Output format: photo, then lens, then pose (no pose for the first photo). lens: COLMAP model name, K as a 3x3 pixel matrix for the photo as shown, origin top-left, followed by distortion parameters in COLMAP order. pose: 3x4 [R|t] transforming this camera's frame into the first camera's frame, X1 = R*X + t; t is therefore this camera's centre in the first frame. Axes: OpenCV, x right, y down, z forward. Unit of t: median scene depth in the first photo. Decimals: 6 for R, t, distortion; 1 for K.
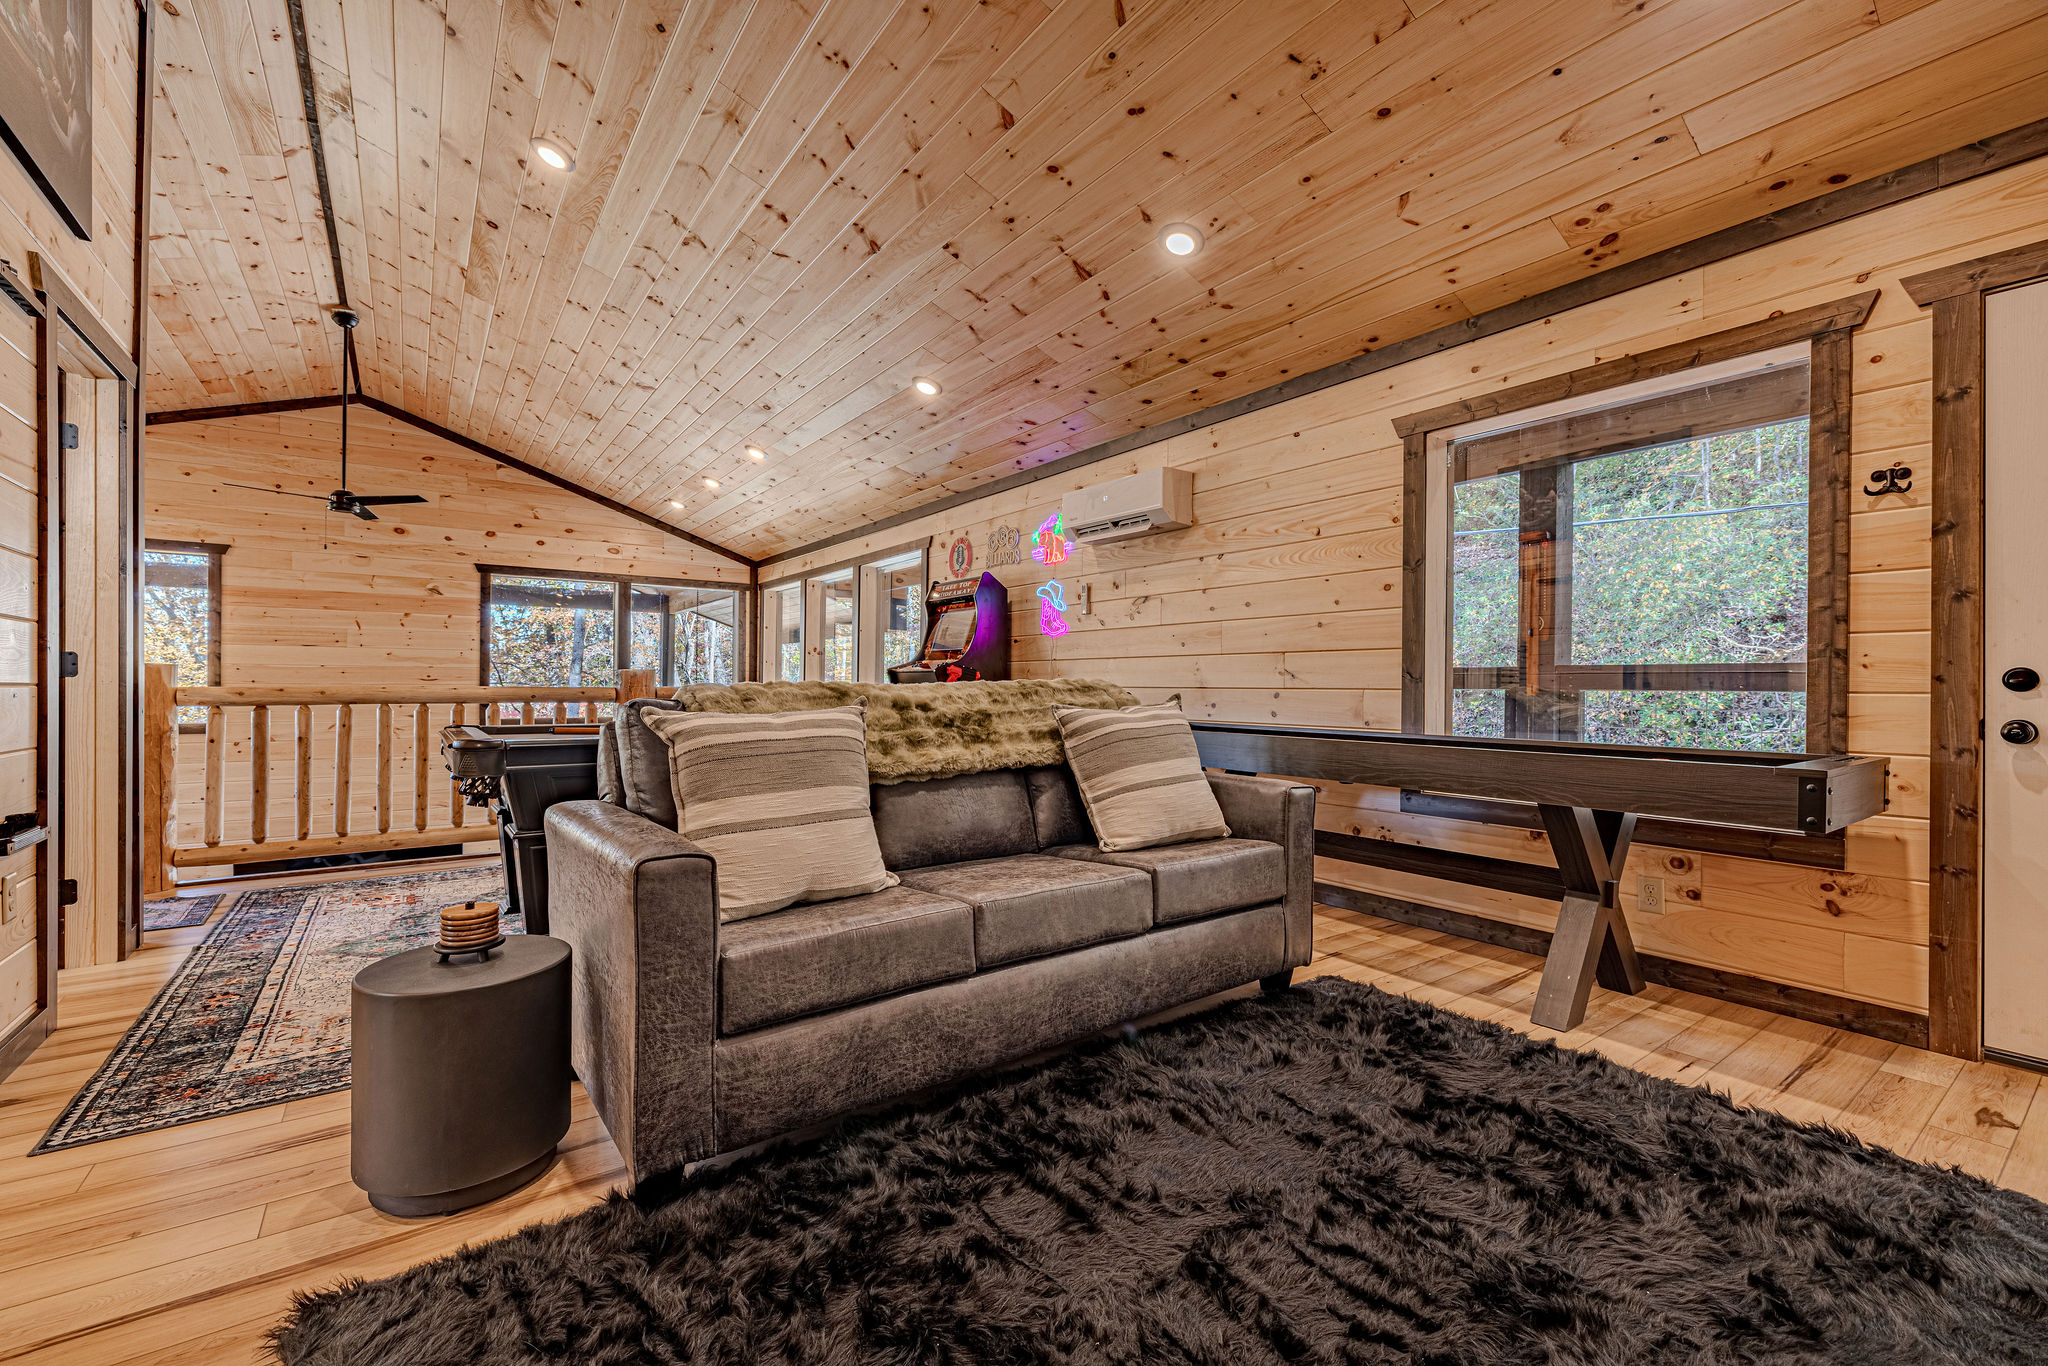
lens RADIAL K [[848.5, 0, 1019.4], [0, 848.5, 686.9], [0, 0, 1]] dist [-0.001524, -0.000330]
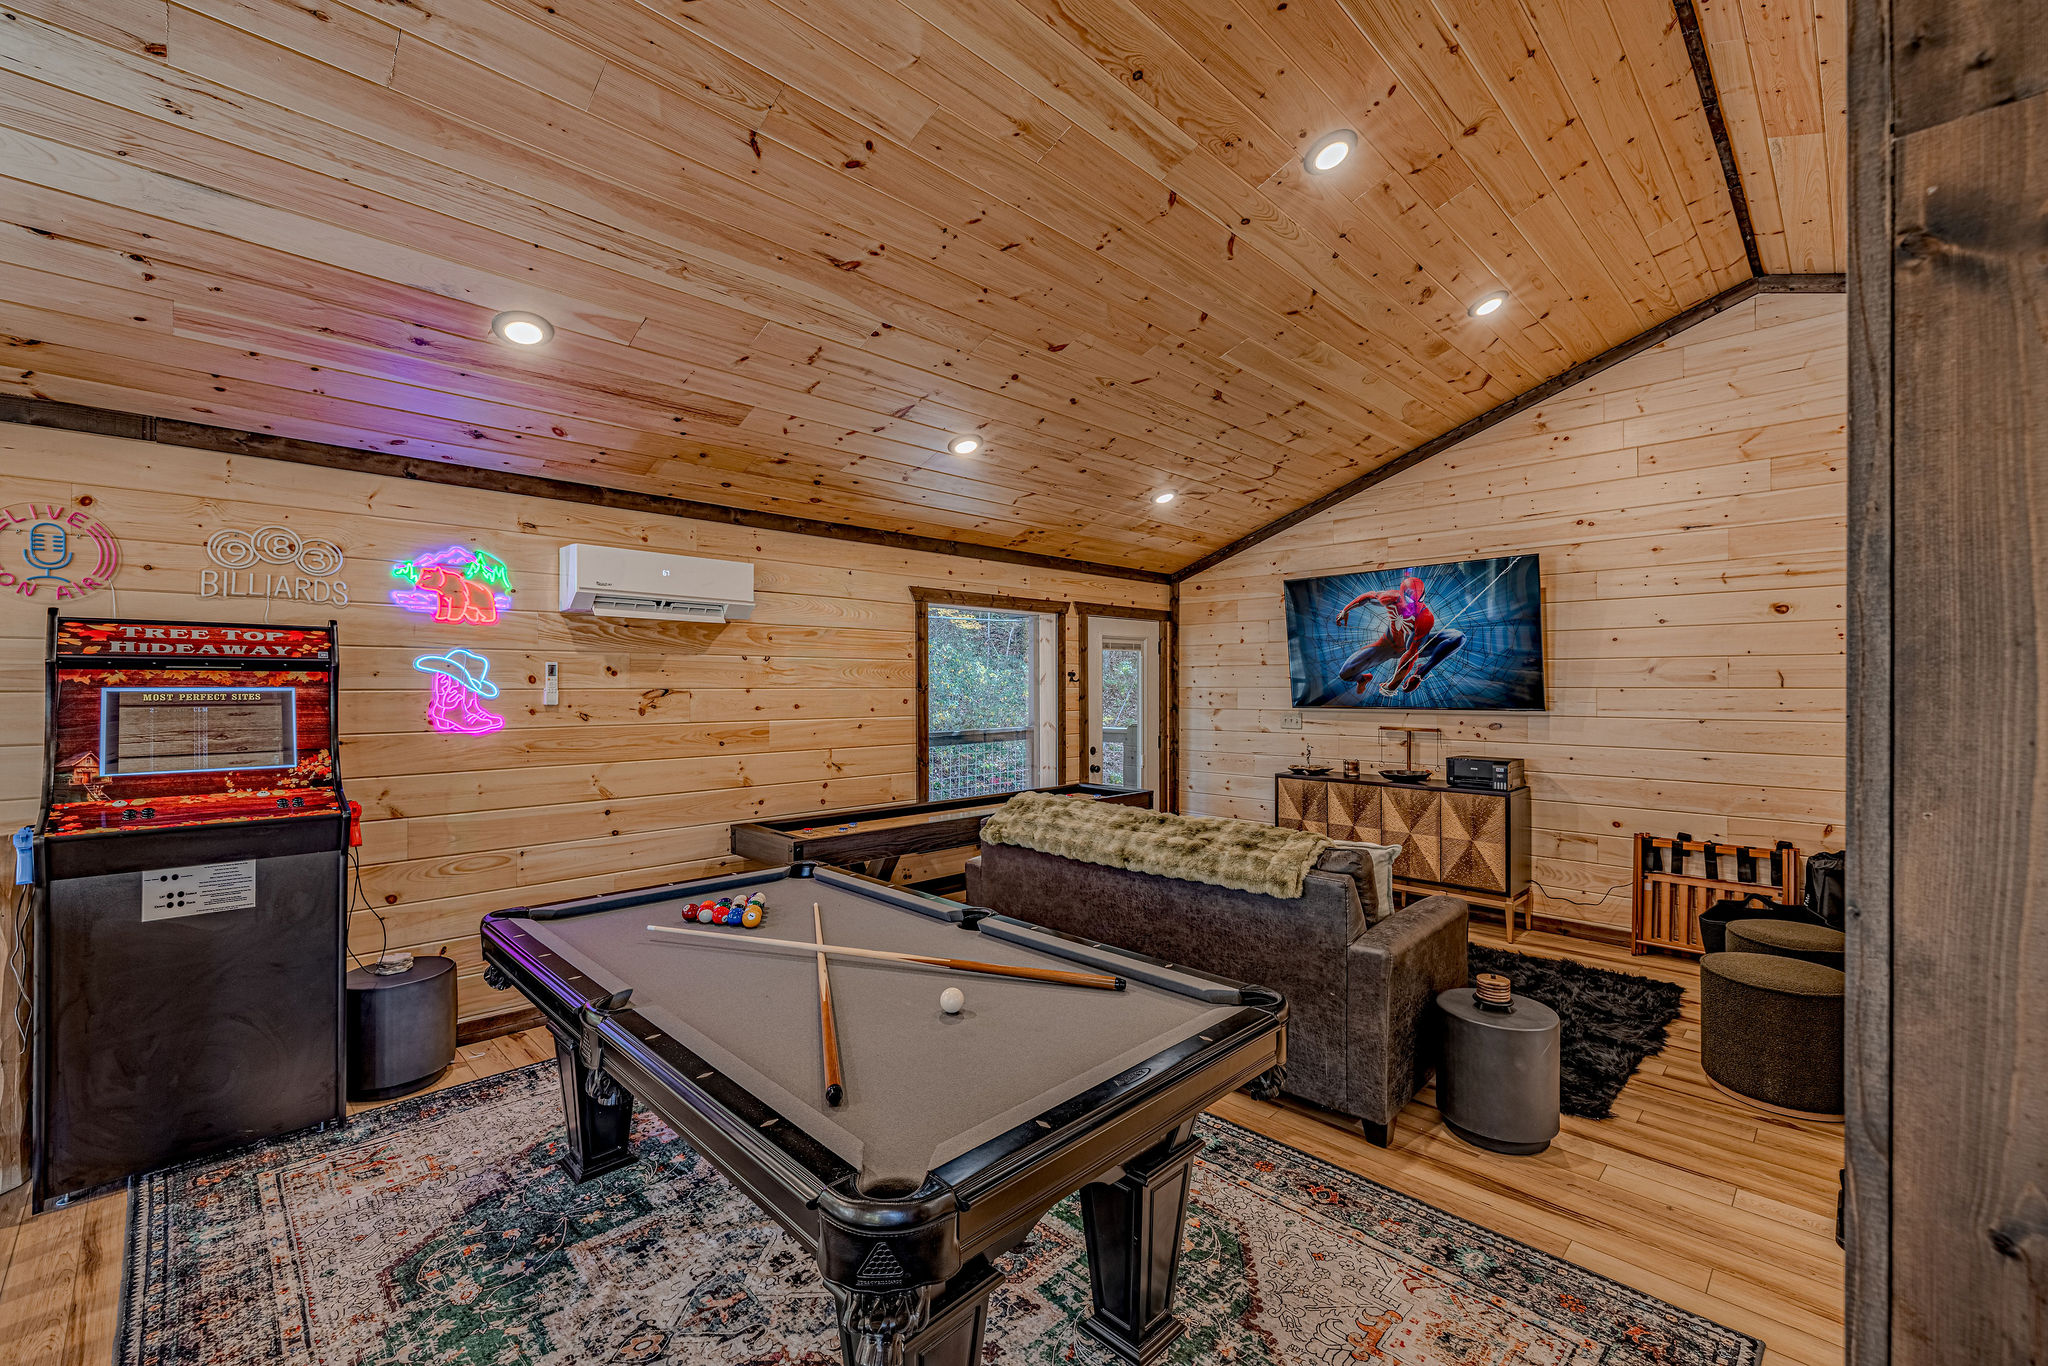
lens RADIAL K [[848.5, 0, 1029.4], [0, 848.5, 680.6], [0, 0, 1]] dist [-0.001524, -0.000330]
pose [[-0.159486, -0.002680, 0.987197, -1.031848], [-0.001712, 0.999996, 0.002438, -0.159275], [-0.987199, -0.001301, -0.159490, 1.041303]]
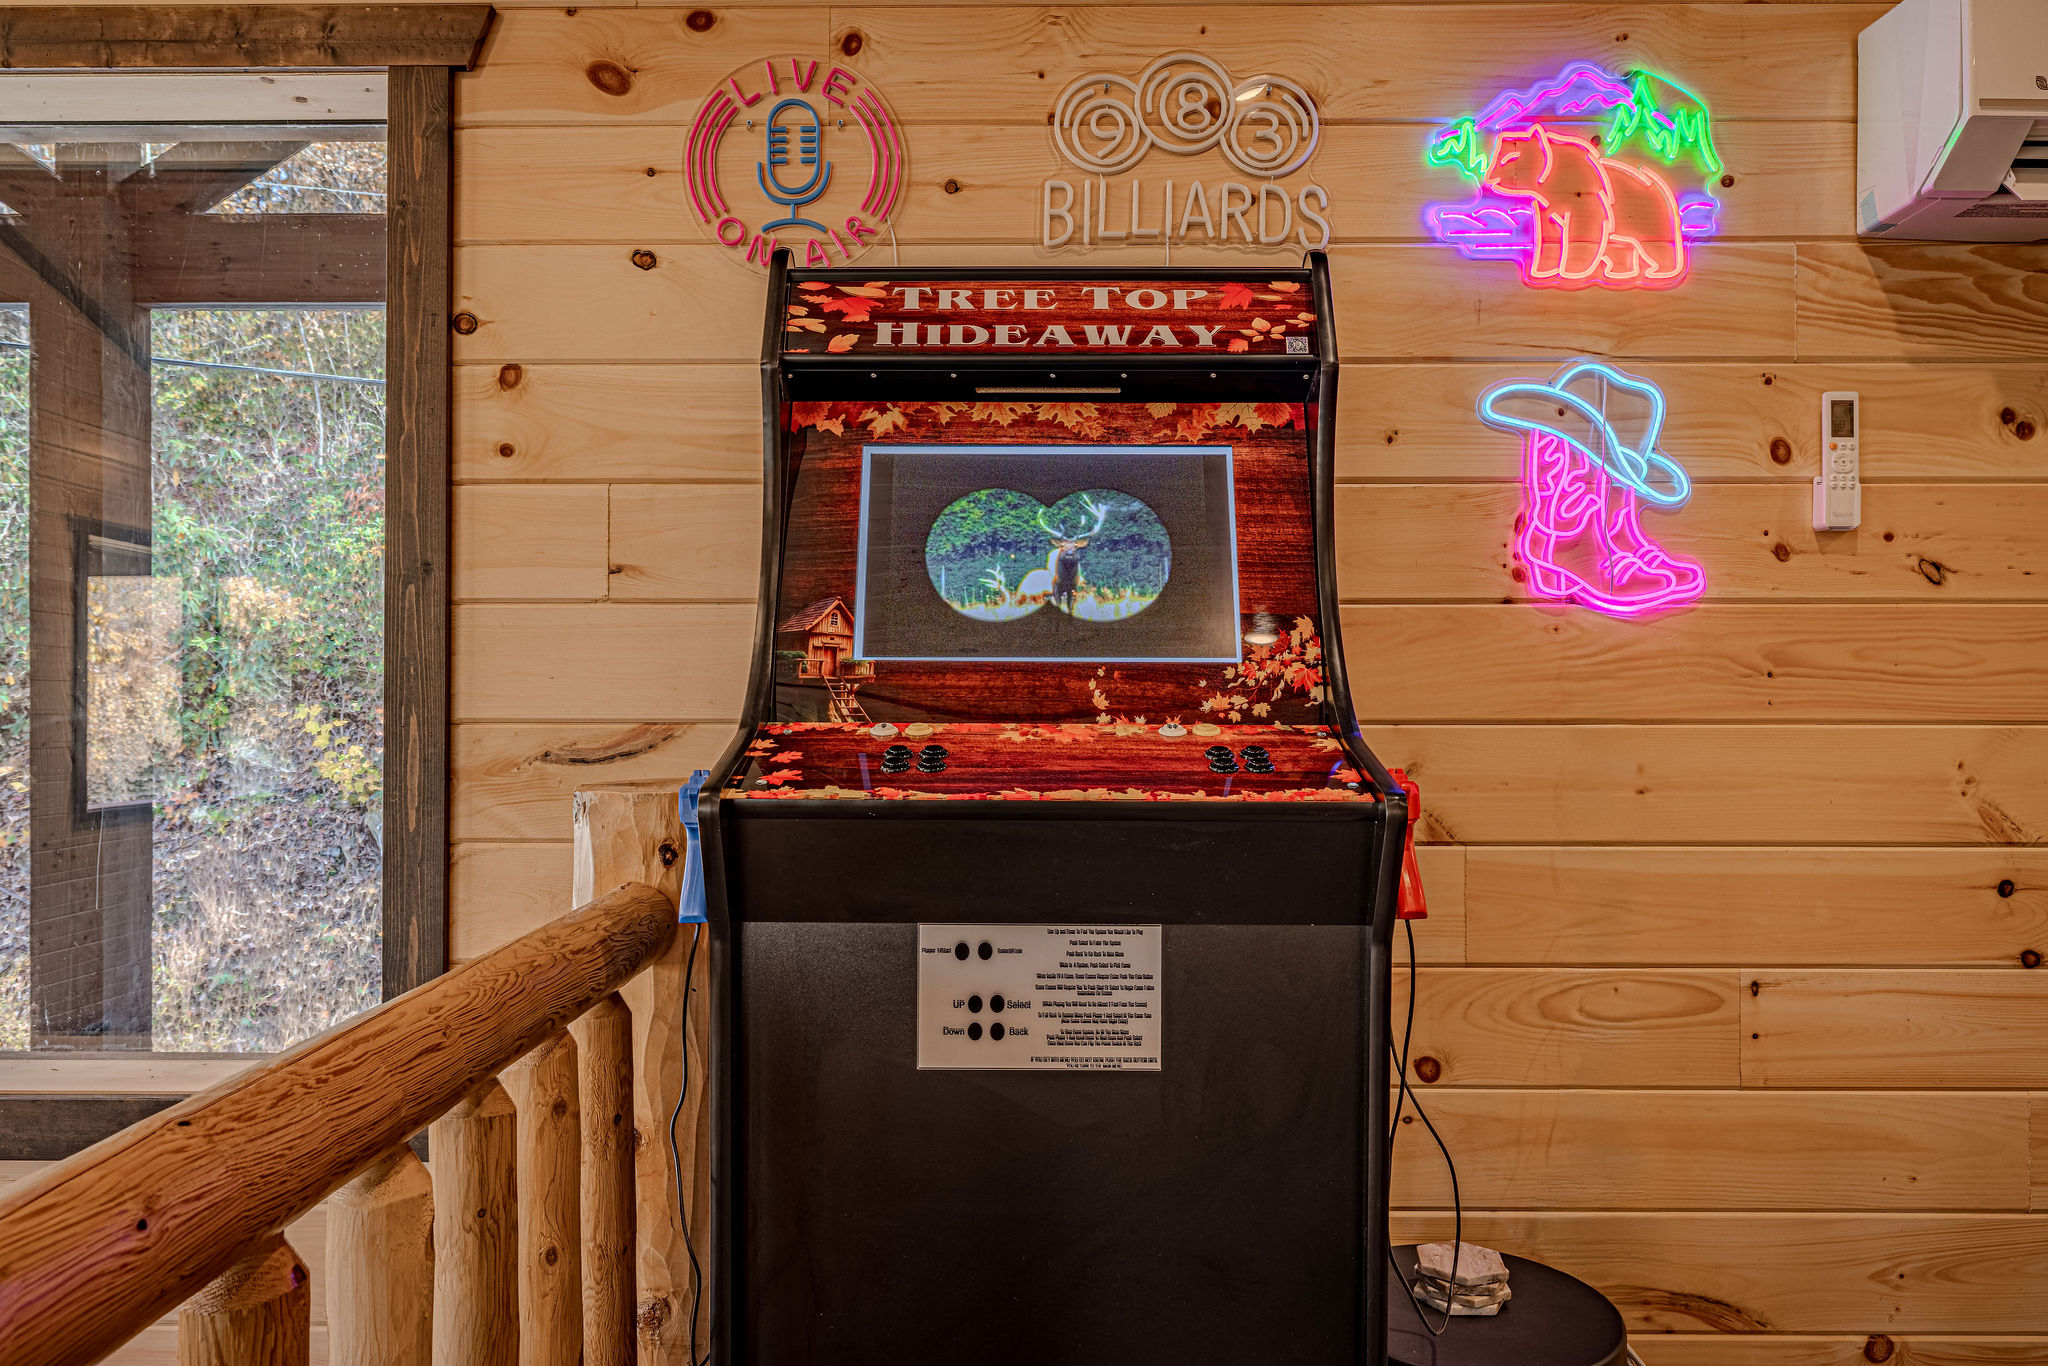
lens RADIAL K [[1409.3, 0, 1025.4], [0, 1409.3, 678.7], [0, 0, 1]] dist [0.005124, -0.000336]
pose [[0.591284, -0.008954, 0.806413, -0.530428], [0.001583, 0.999949, 0.009943, -0.072549], [-0.806461, -0.004602, 0.591269, 1.390897]]
